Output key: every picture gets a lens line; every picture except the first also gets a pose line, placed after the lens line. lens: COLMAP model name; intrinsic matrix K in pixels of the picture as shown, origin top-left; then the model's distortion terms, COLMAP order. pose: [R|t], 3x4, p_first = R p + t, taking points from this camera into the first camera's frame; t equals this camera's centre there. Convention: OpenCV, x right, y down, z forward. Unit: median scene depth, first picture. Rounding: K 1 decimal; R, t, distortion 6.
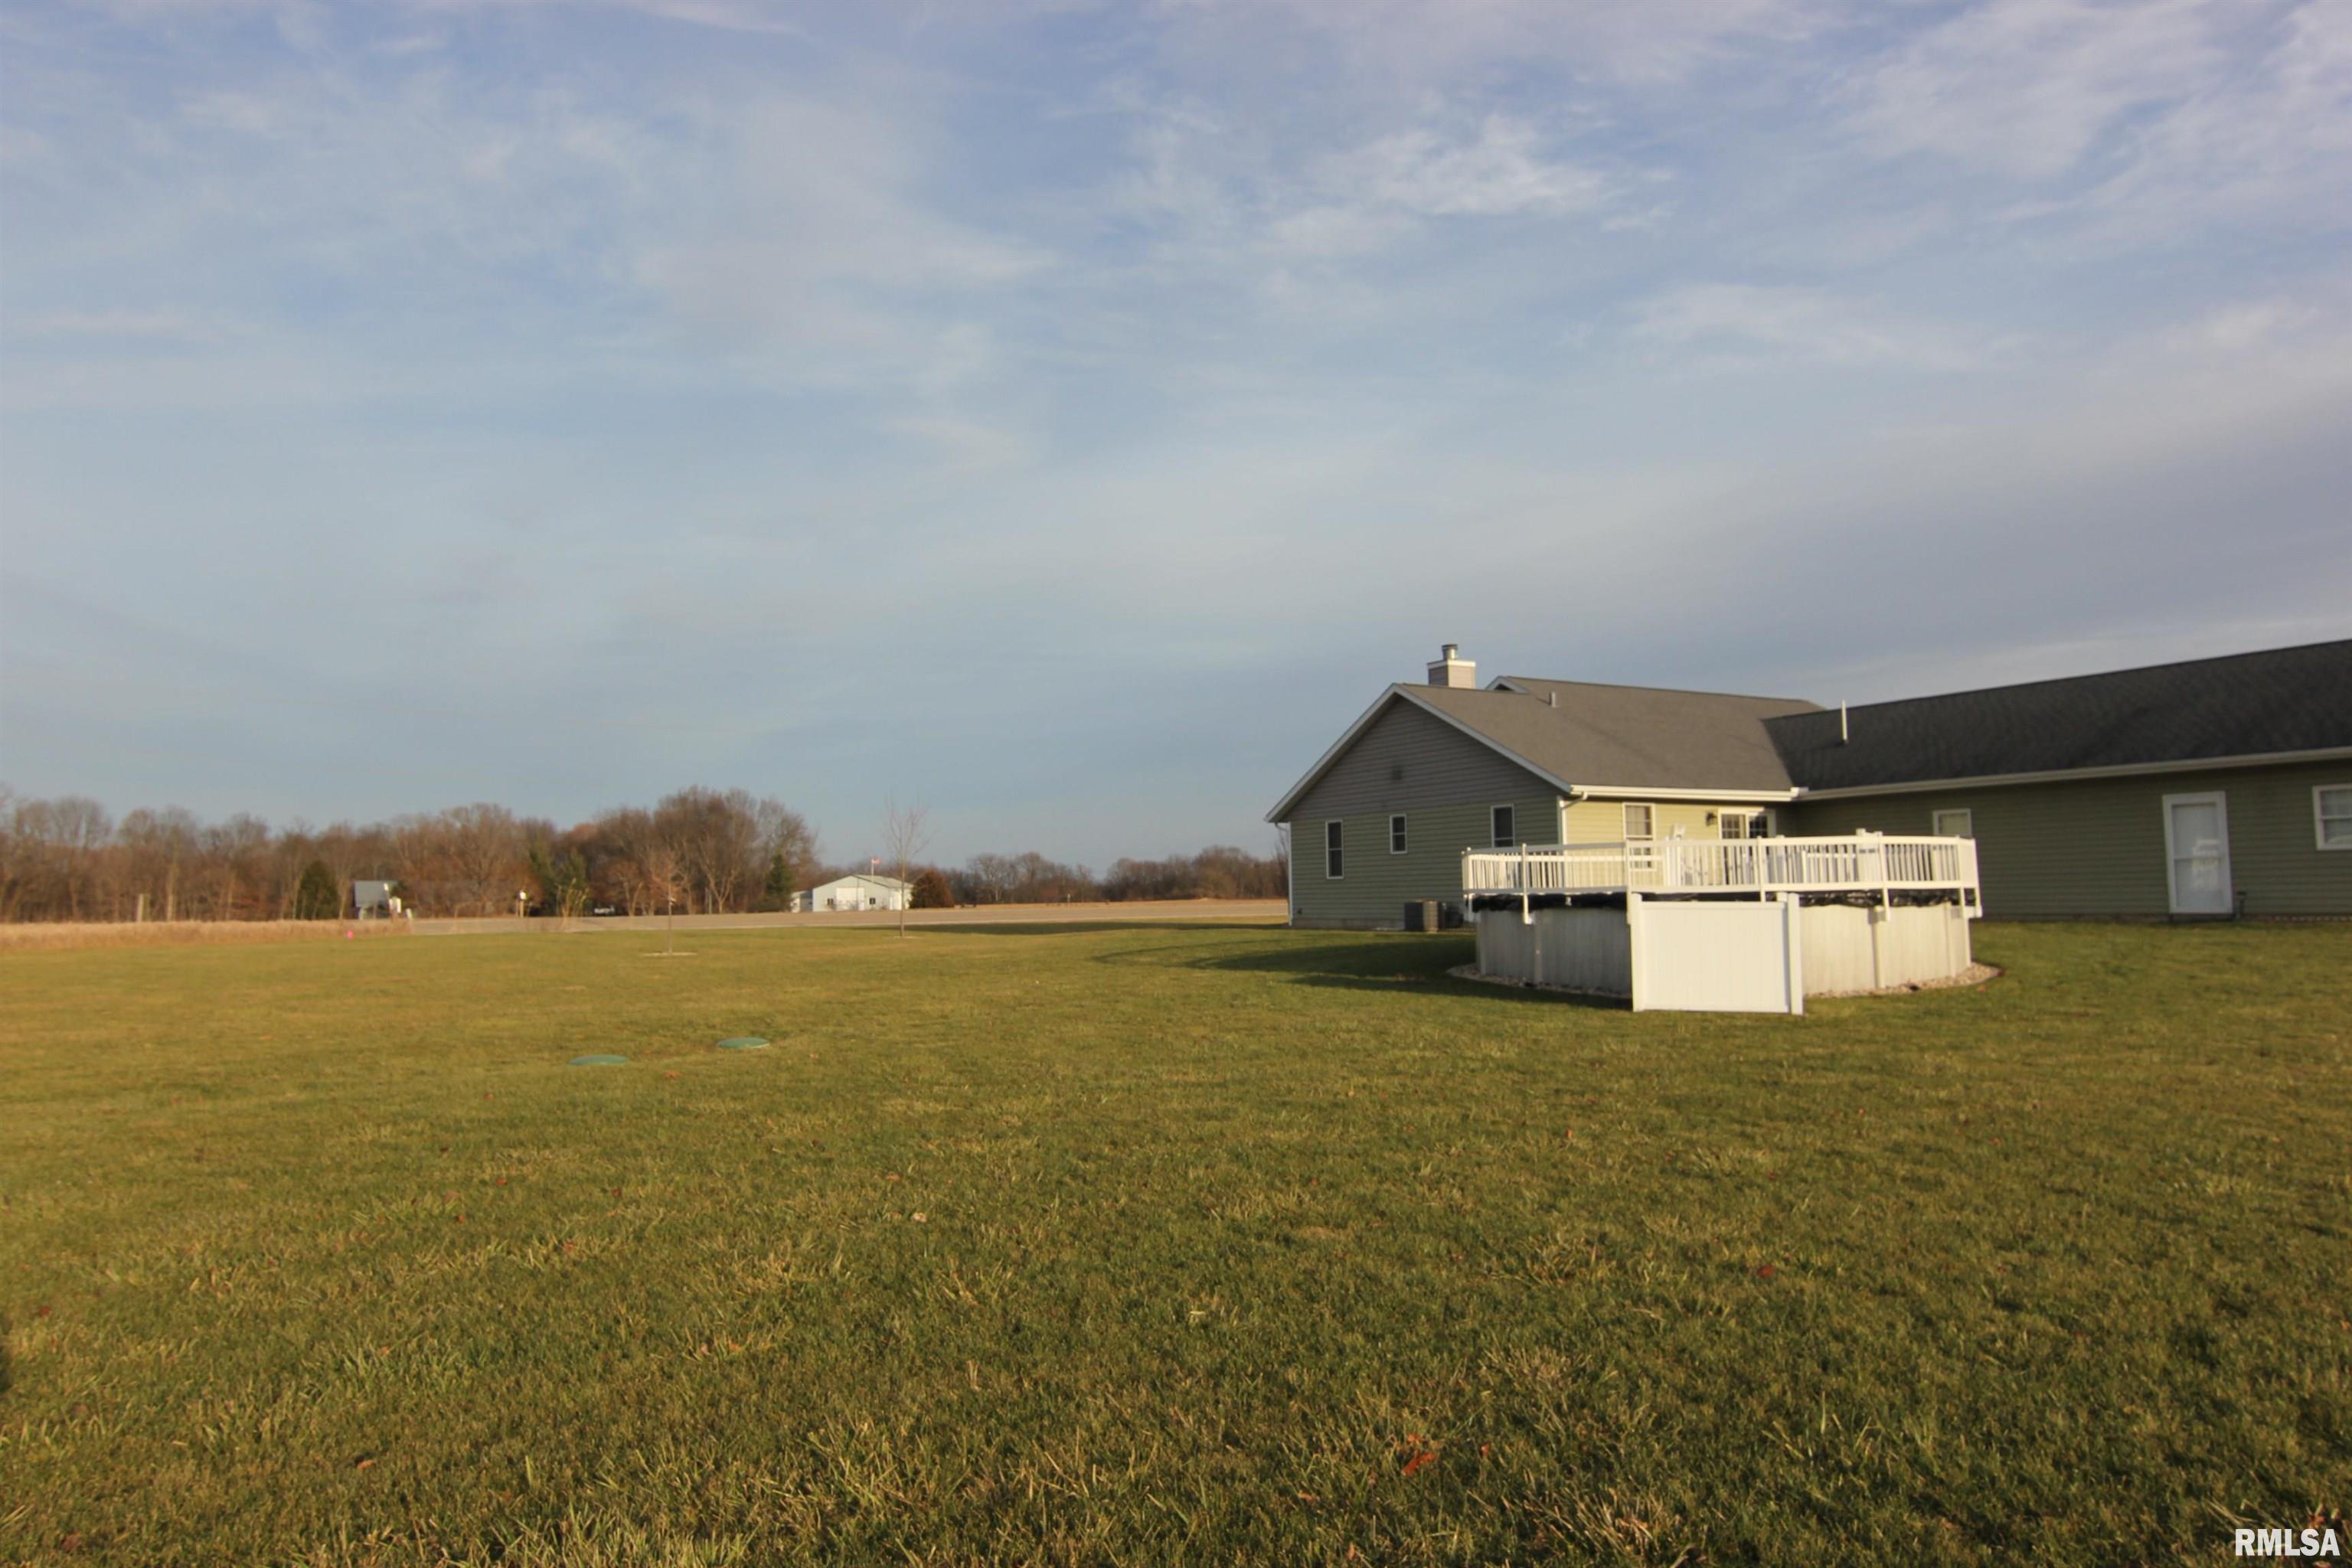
lens RADIAL K [[1524.5, 0, 1186.7], [0, 1524.5, 775.4], [0, 0, 1]] dist [0.003401, -0.020352]
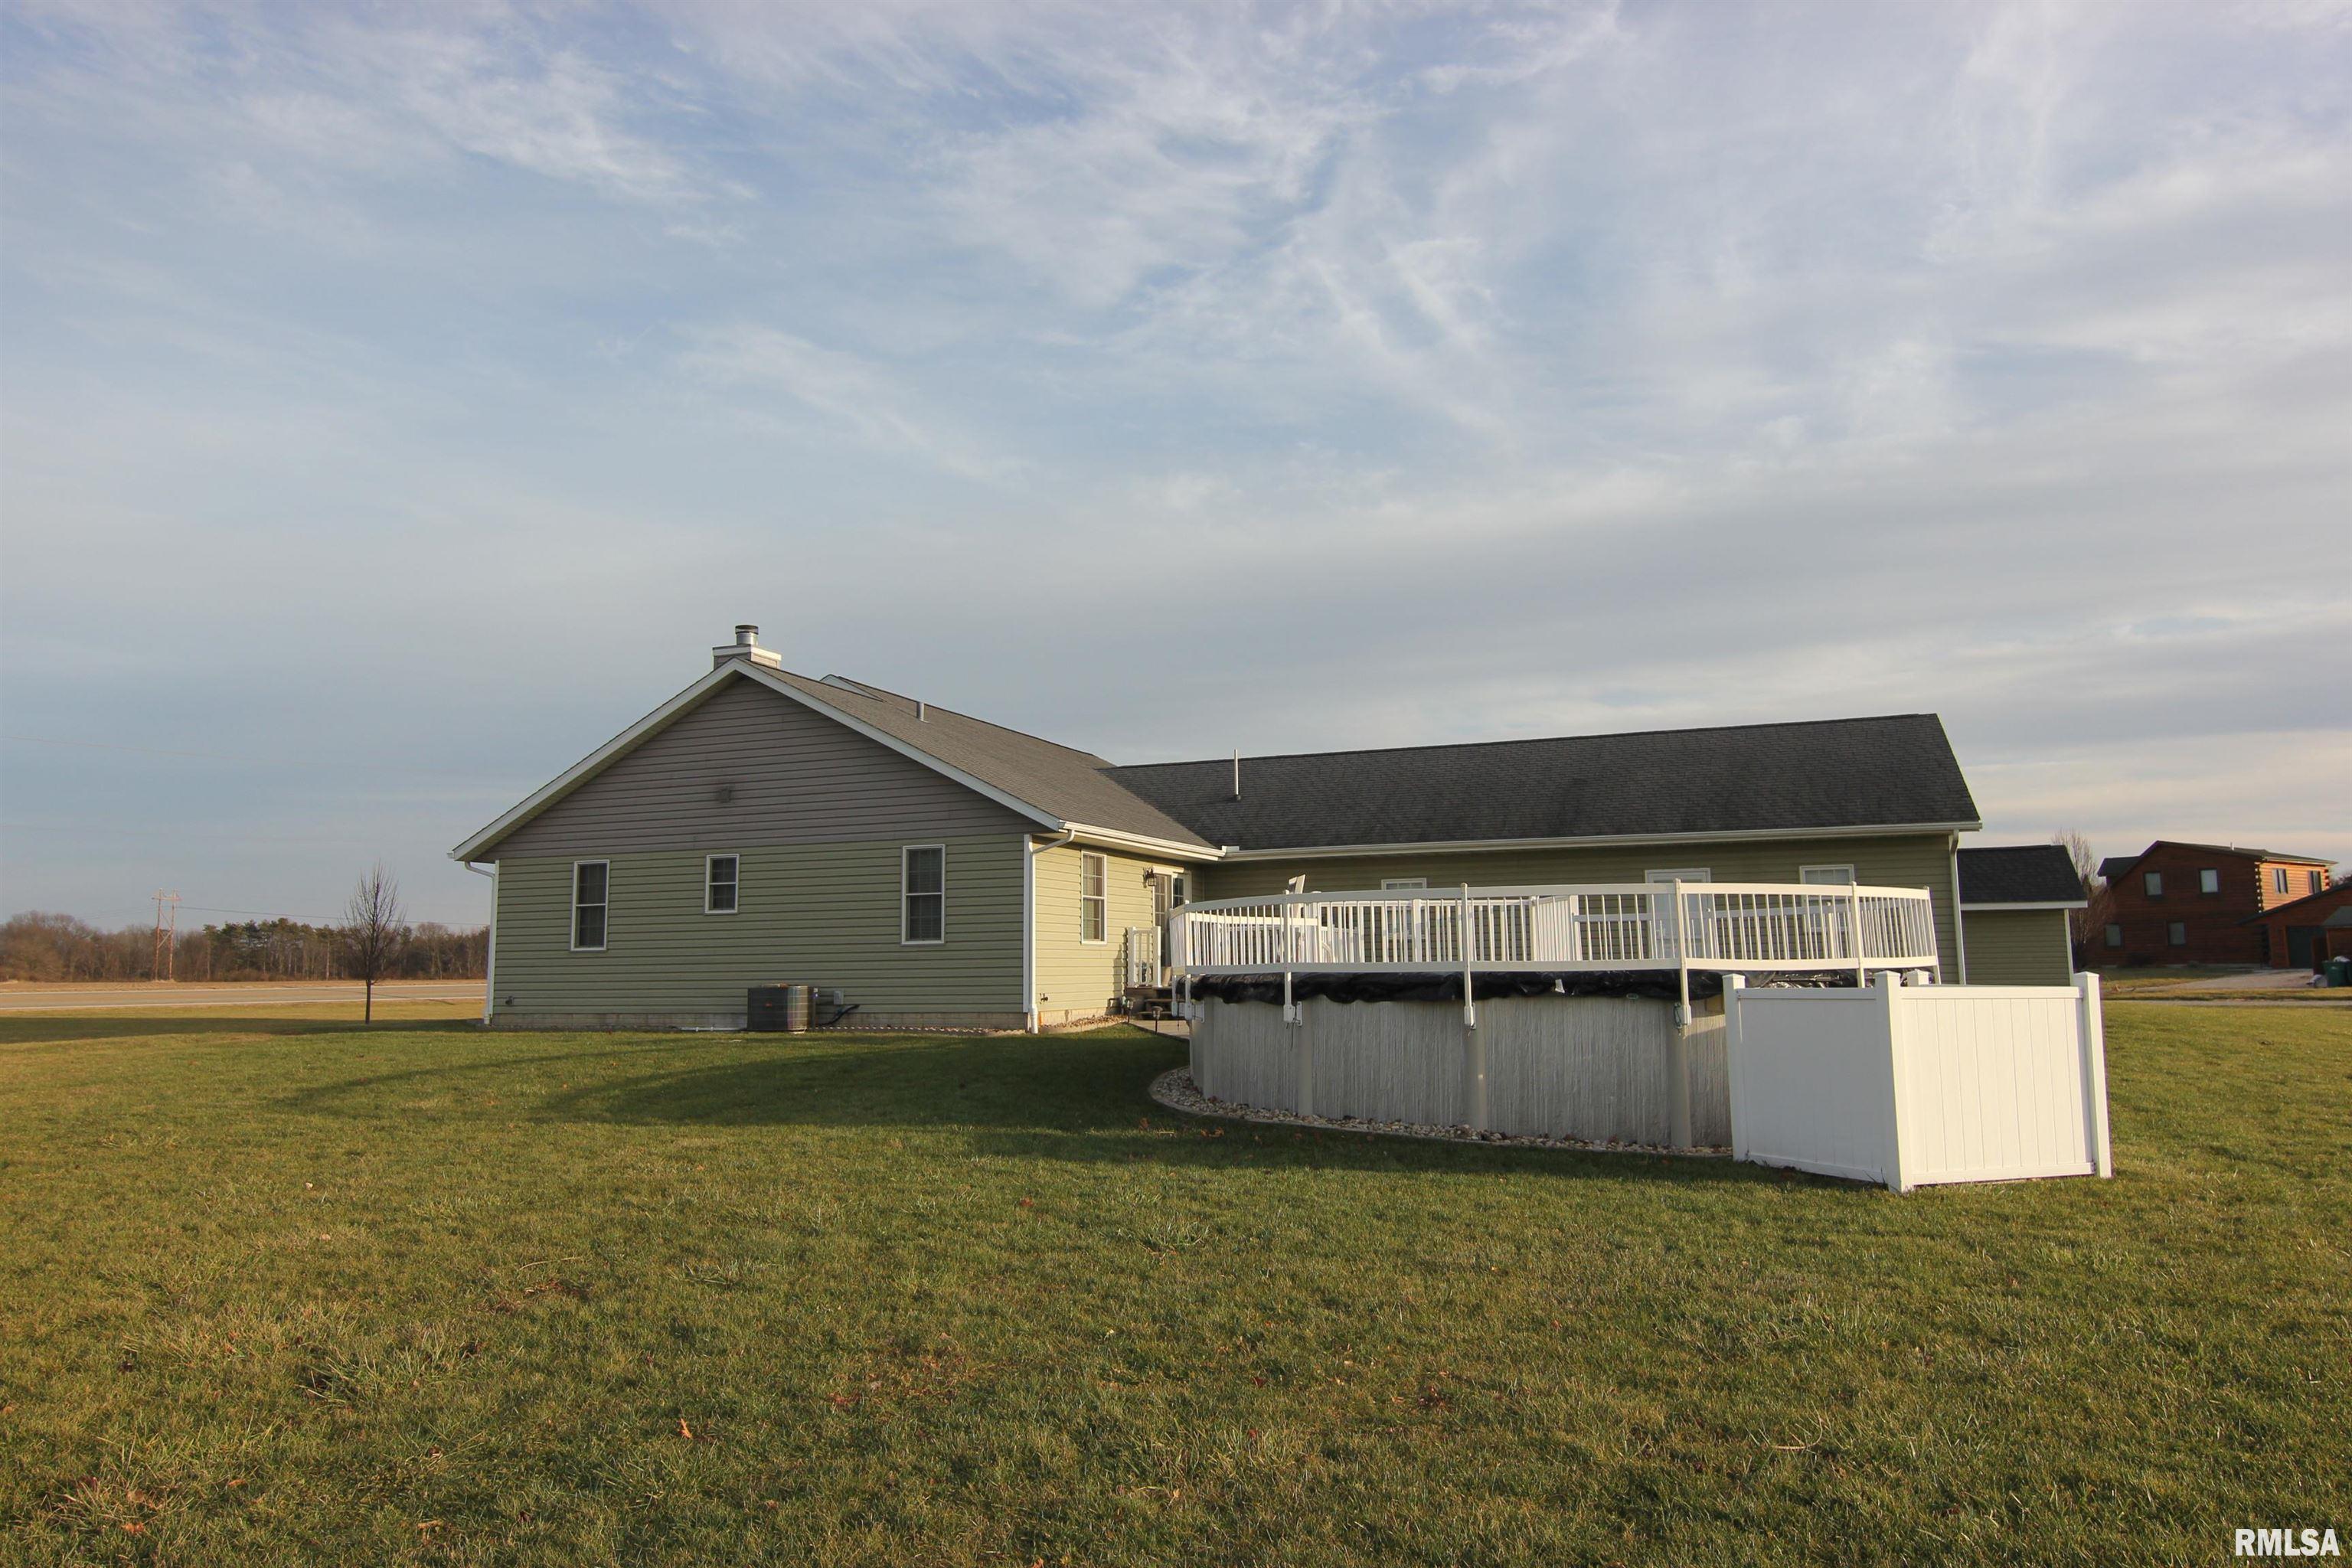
lens RADIAL K [[1522.9, 0, 1176.4], [0, 1522.9, 872.9], [0, 0, 1]] dist [0.006556, -0.020827]
pose [[0.778245, 0.046697, 0.626222, -0.041766], [-0.052395, 0.998583, -0.009349, 0.010140], [-0.625771, -0.025535, 0.779589, 0.123420]]
